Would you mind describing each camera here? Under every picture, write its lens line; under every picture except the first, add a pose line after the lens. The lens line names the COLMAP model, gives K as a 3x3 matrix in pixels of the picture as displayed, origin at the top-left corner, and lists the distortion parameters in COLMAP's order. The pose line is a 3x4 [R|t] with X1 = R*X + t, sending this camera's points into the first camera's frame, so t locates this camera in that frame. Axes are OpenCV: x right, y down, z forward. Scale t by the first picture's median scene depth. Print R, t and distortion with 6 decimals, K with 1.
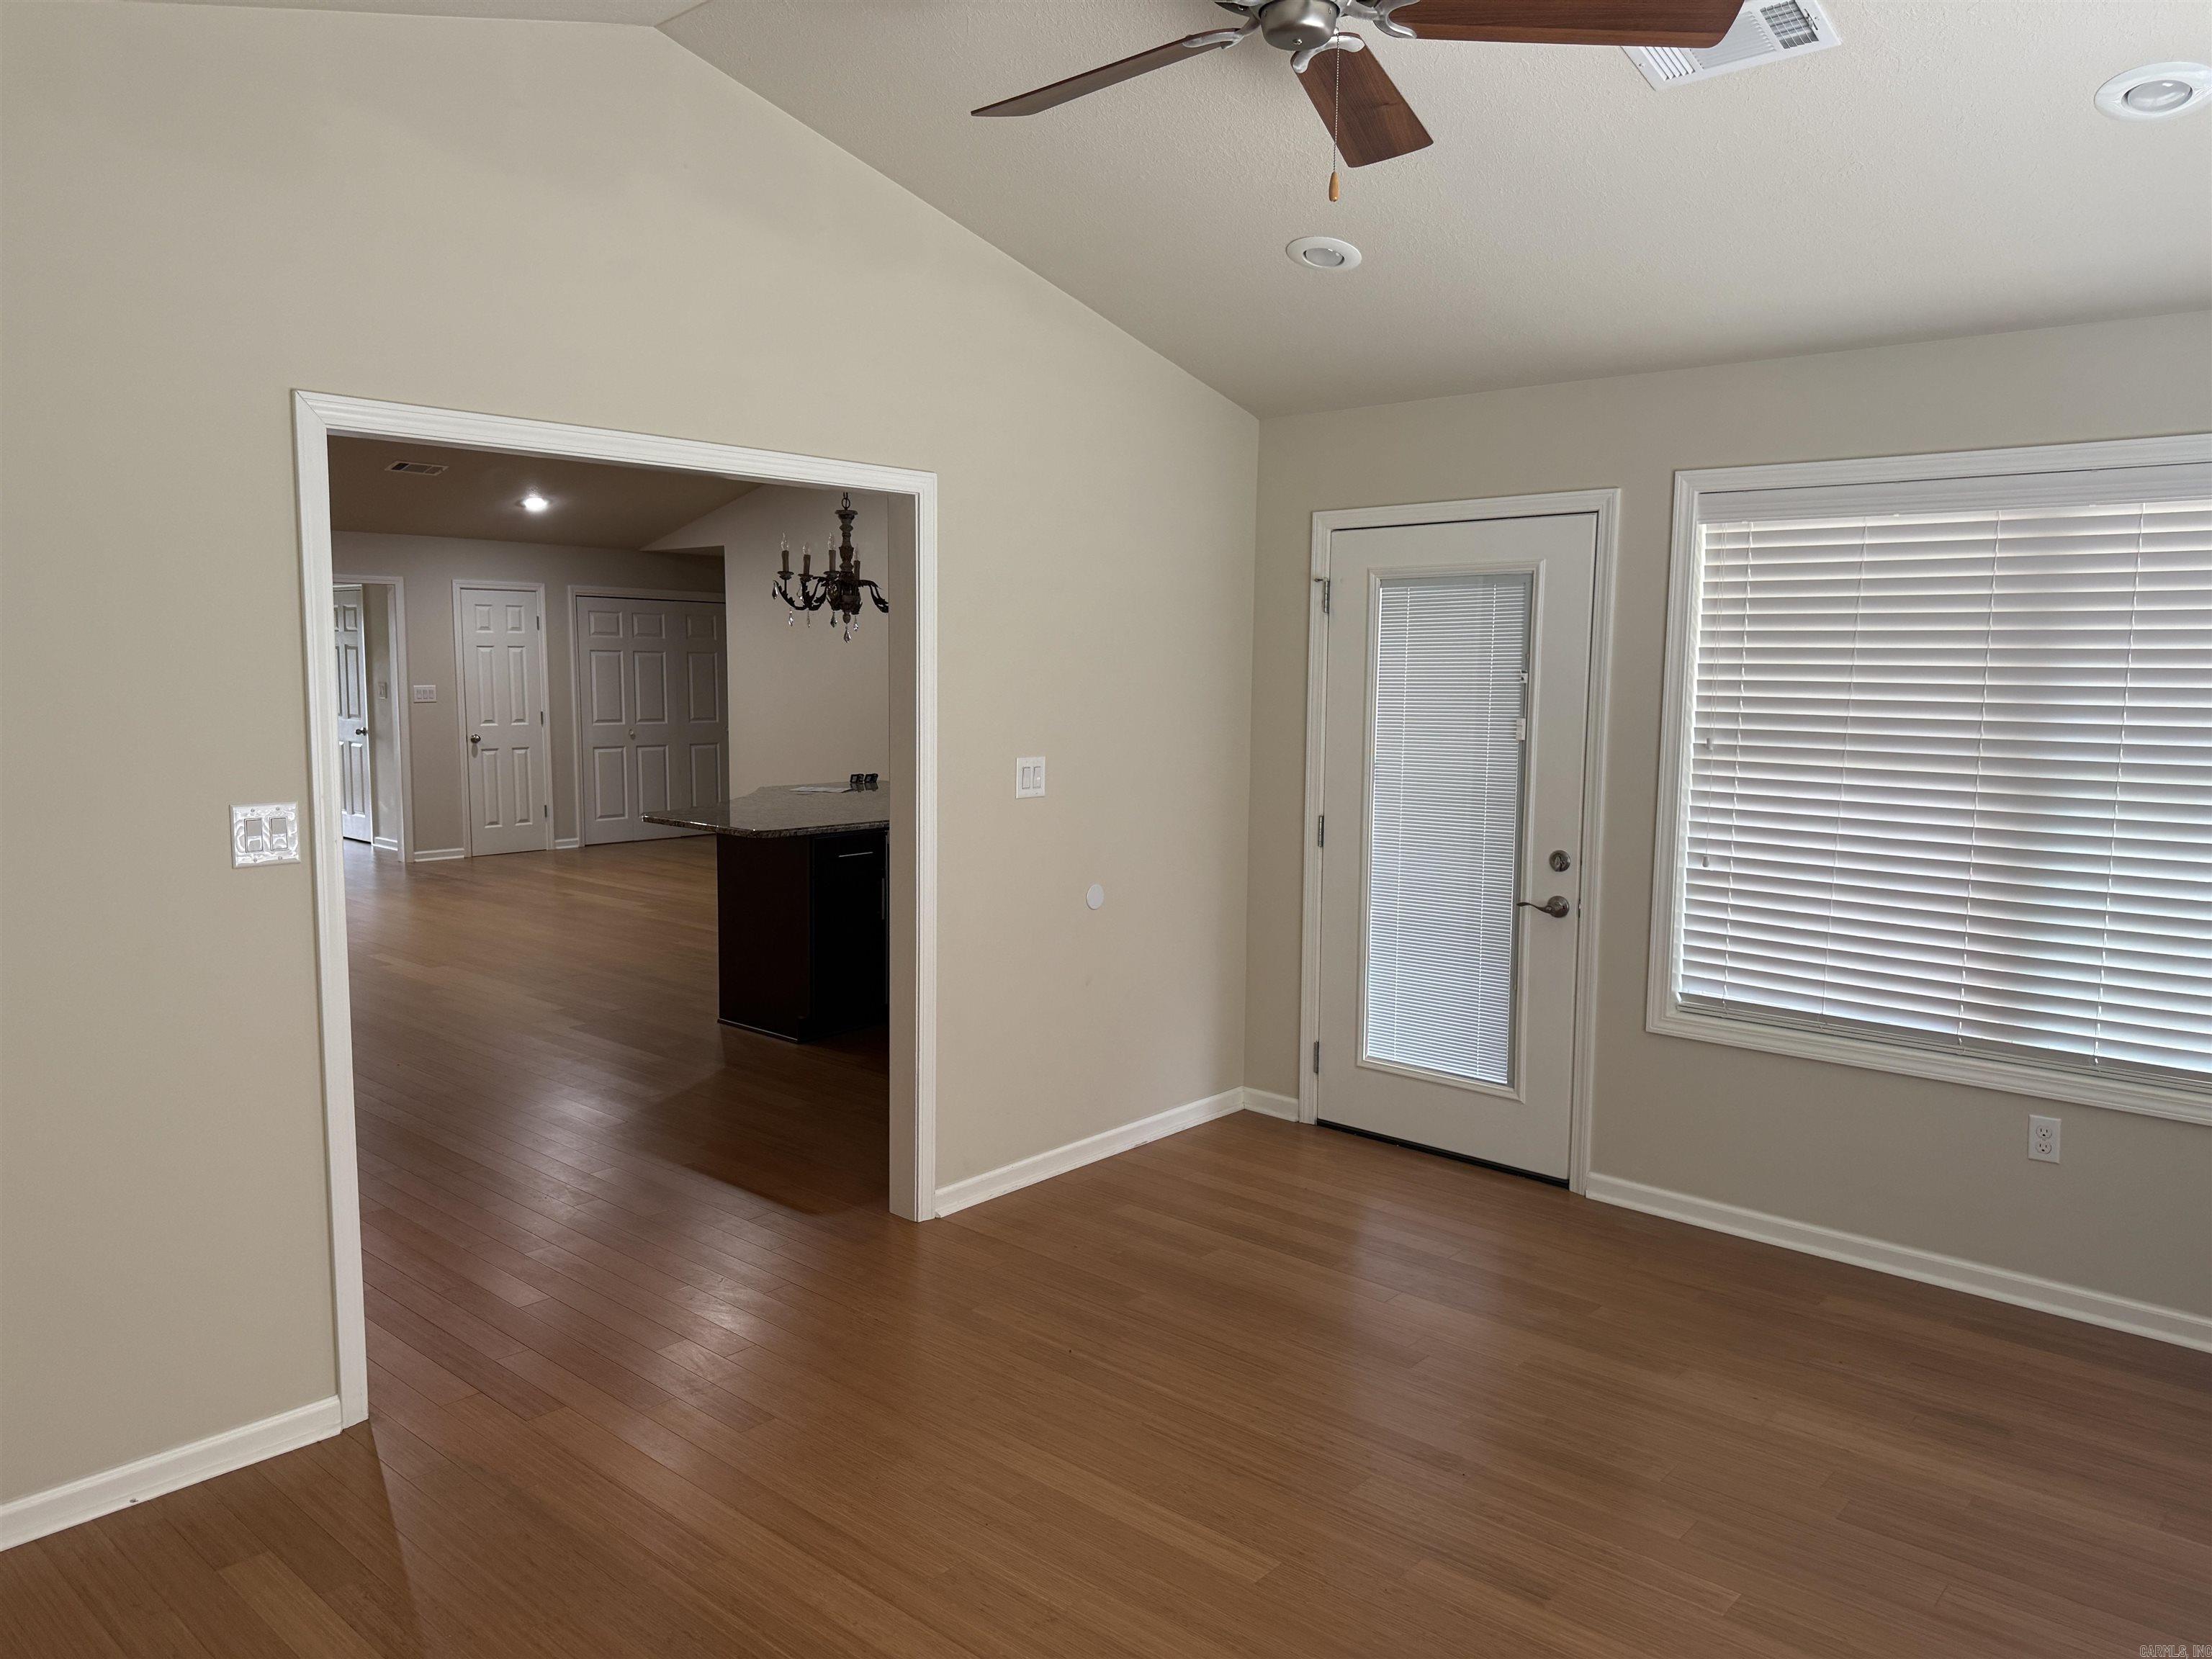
lens RADIAL K [[1566.1, 0, 1092.0], [0, 1566.1, 840.5], [0, 0, 1]] dist [0.143208, -0.258943]
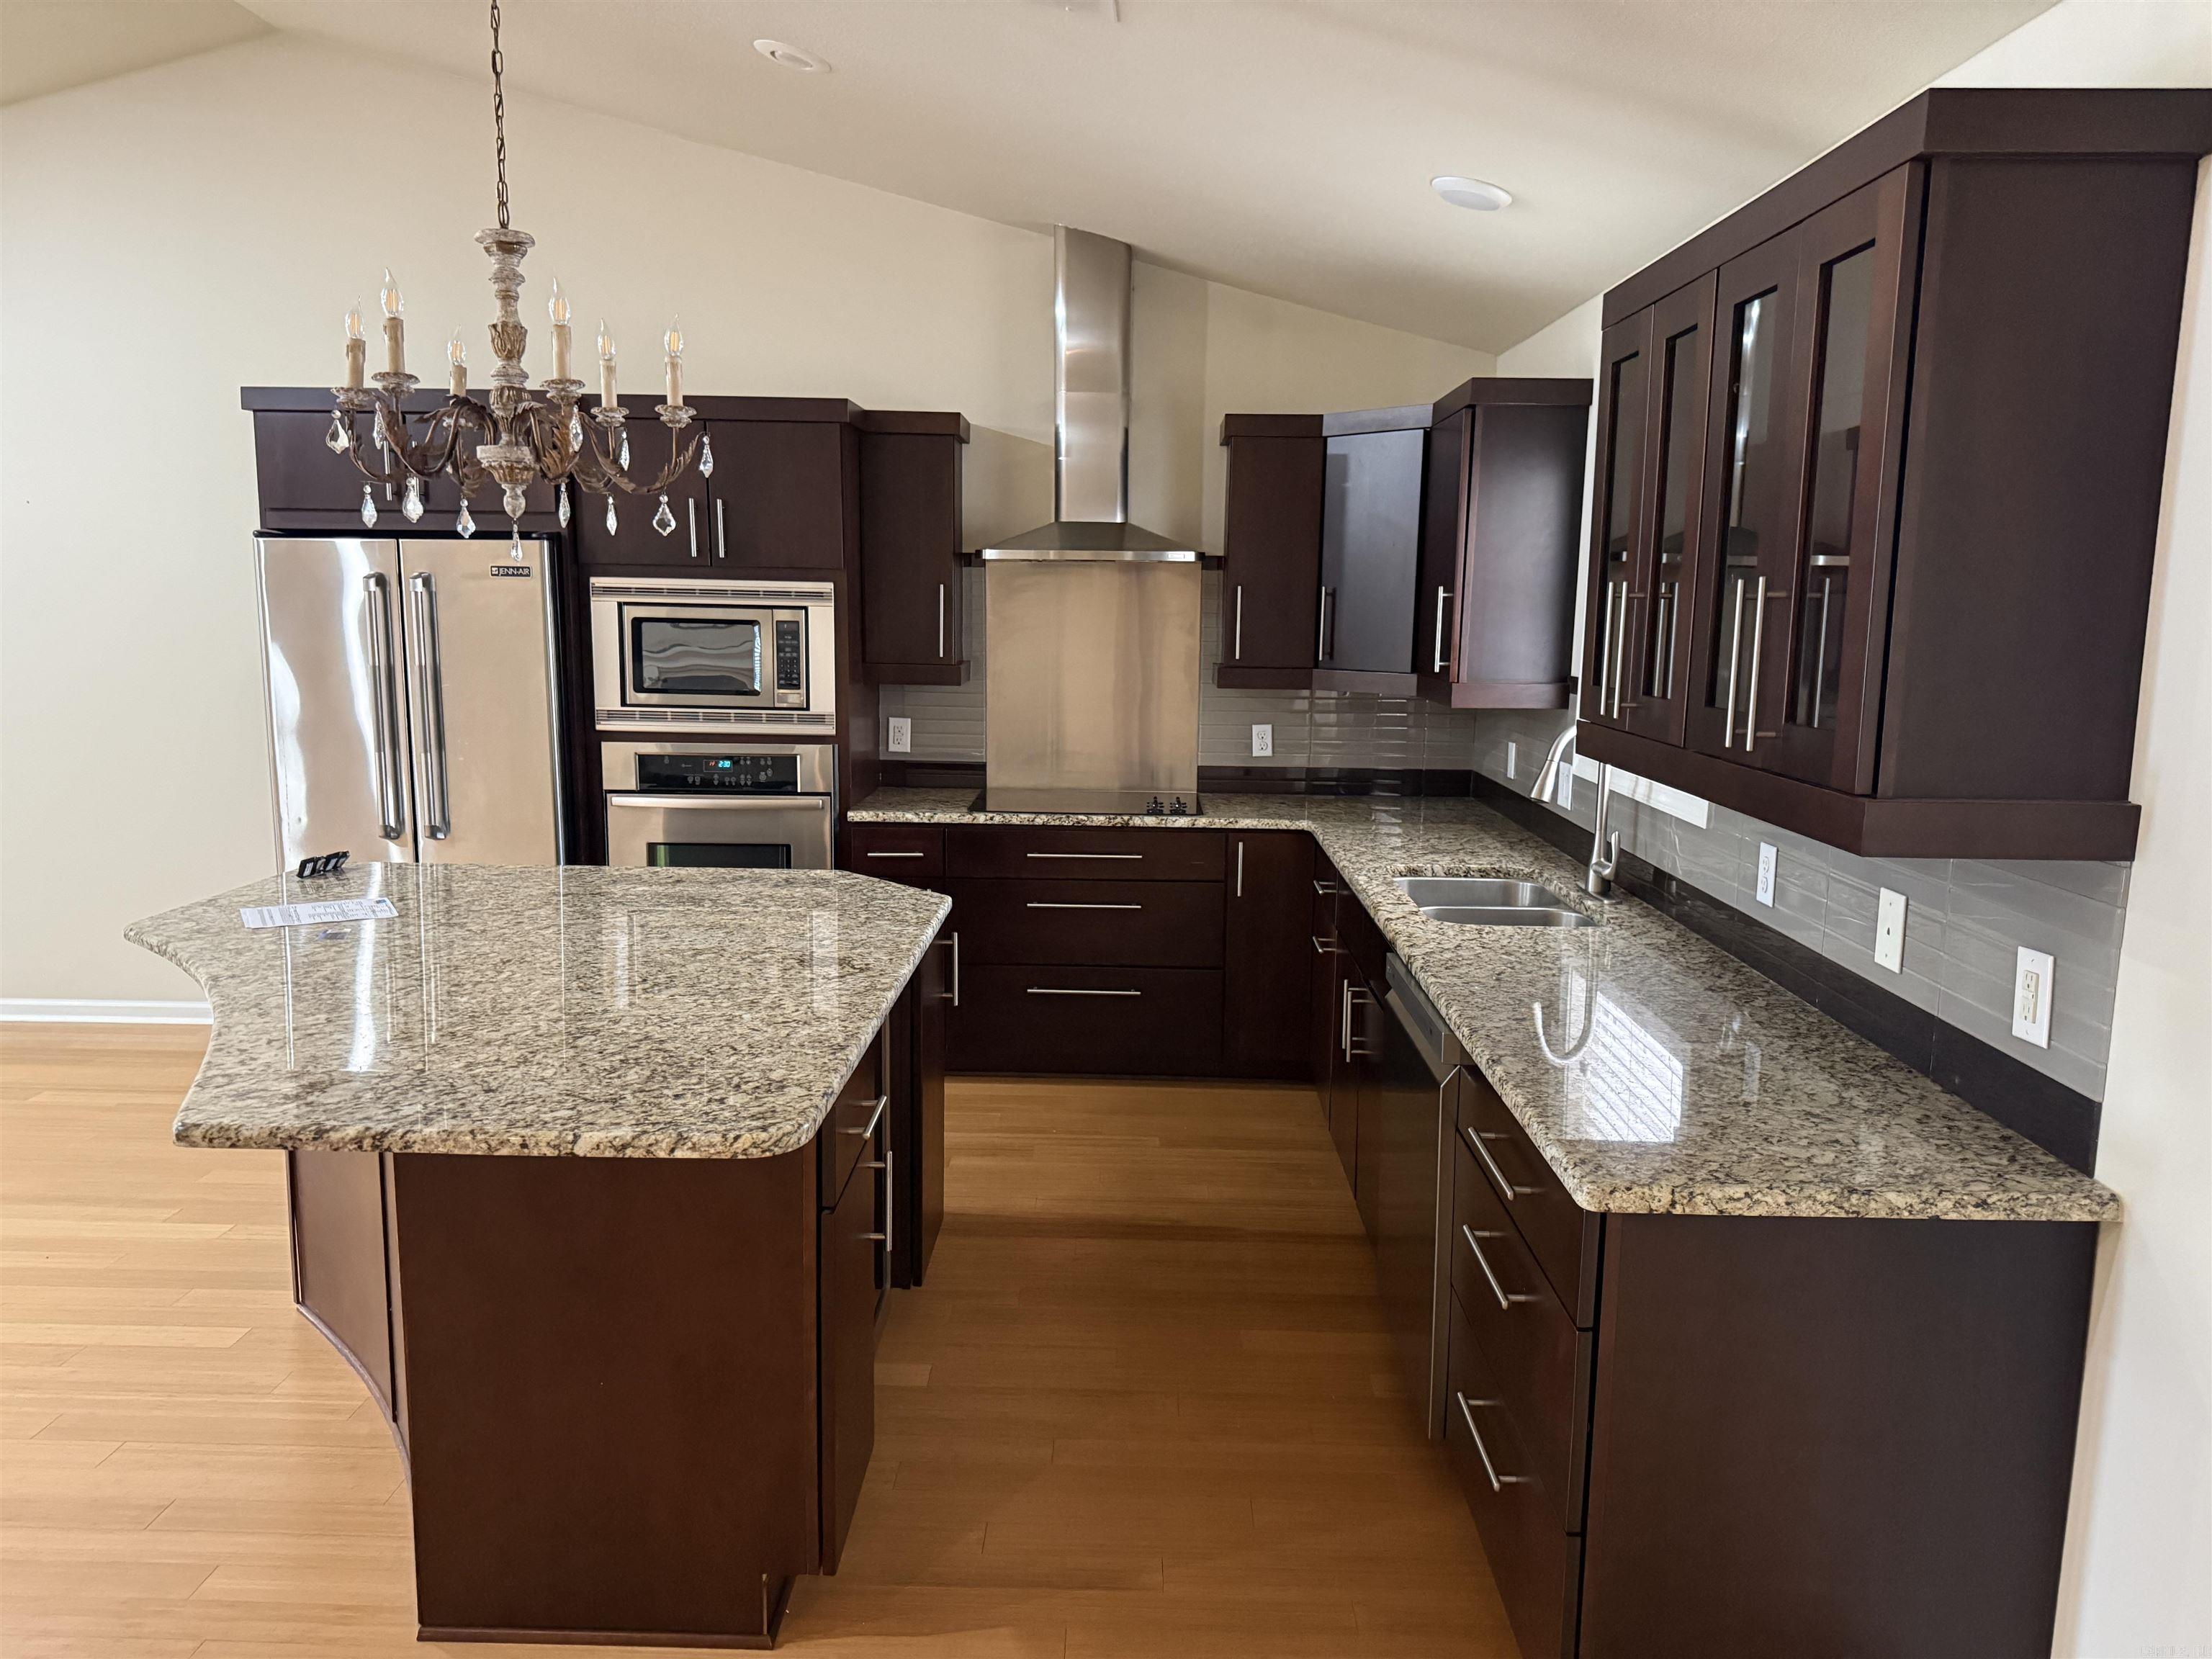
lens RADIAL K [[1545.2, 0, 1101.1], [0, 1545.2, 835.4], [0, 0, 1]] dist [0.136555, -0.237957]
pose [[0.750973, -0.105112, 0.651914, -0.191118], [0.074329, 0.994431, 0.074714, -0.045939], [-0.656137, -0.007652, 0.754603, 0.362290]]
